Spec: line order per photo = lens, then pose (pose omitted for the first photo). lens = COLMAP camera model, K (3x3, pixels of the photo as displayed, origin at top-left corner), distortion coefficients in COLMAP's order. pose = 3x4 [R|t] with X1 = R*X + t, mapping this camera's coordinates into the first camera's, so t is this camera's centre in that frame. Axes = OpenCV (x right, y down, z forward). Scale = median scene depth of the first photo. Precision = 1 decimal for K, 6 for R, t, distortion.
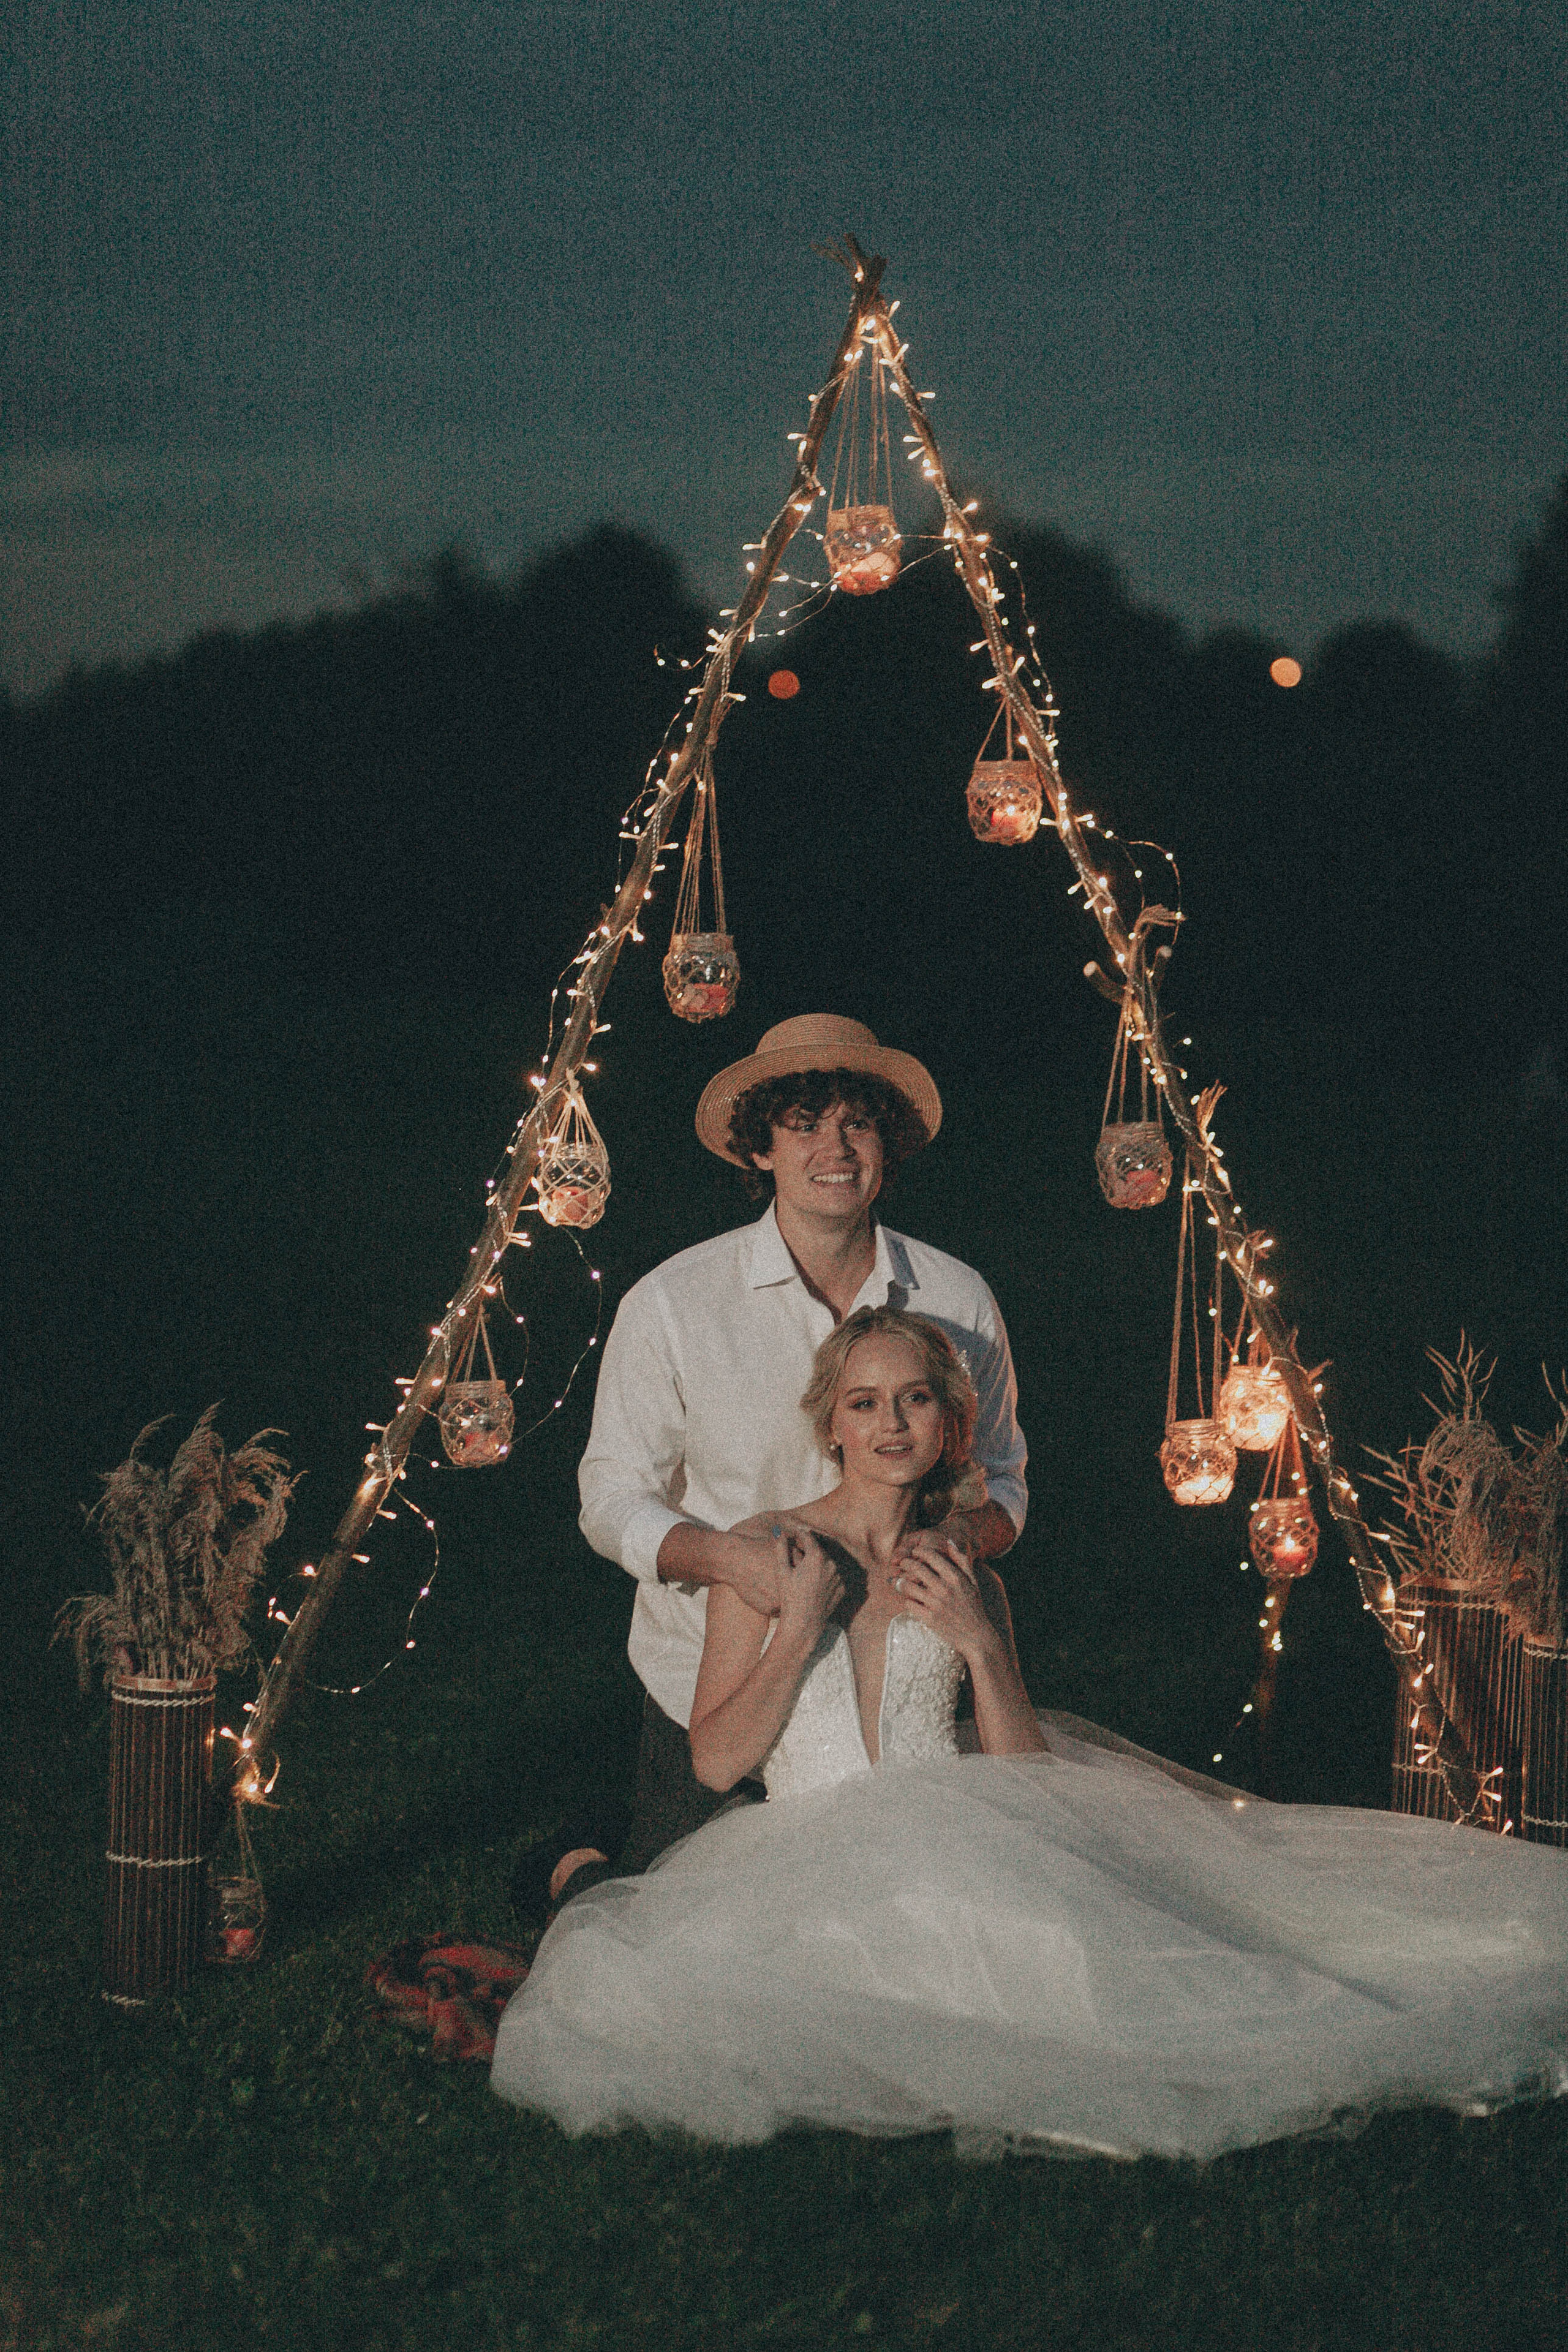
lens RADIAL K [[5699.4, 0, 784.8], [0, 5699.4, 1176.4], [0, 0, 1]] dist [-0.122164, 0.000000]
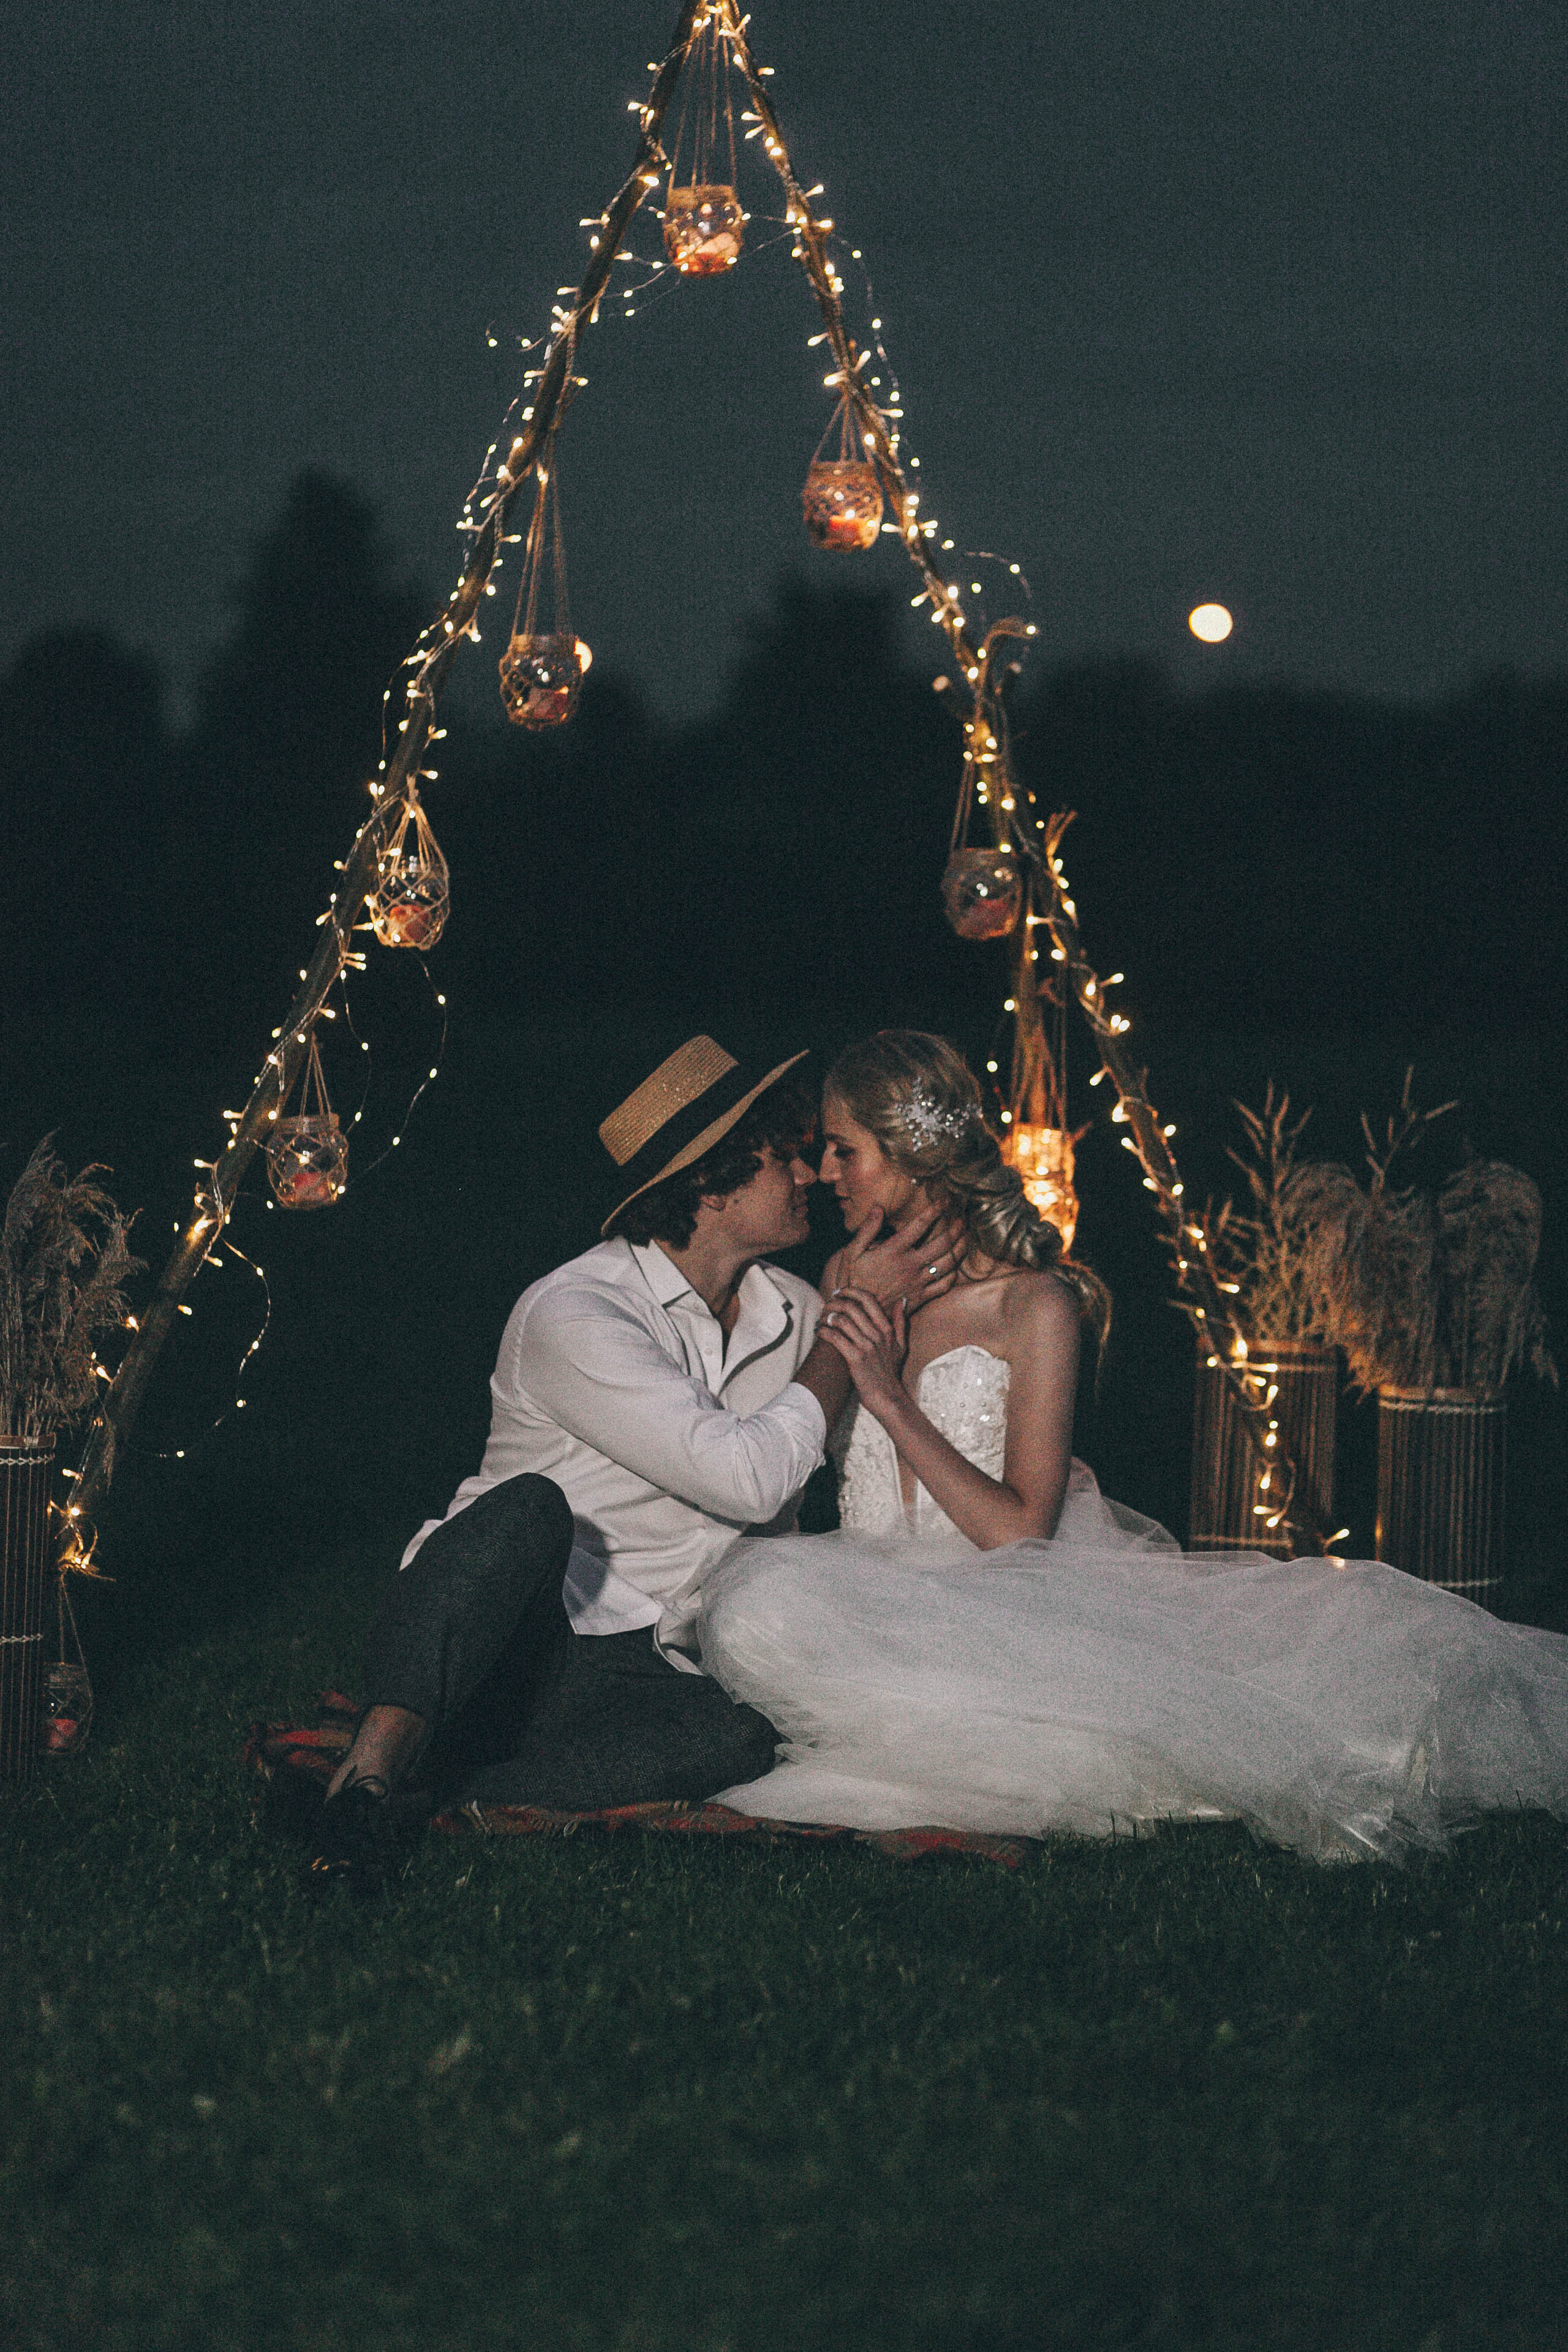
lens RADIAL K [[5699.4, 0, 784.3], [0, 5699.4, 1175.3], [0, 0, 1]] dist [-0.122164, 0.000000]
pose [[0.970926, 0.001743, 0.239375, -0.197503], [-0.000718, 0.999990, -0.004368, 0.049199], [-0.239381, 0.004069, 0.970917, 0.093292]]
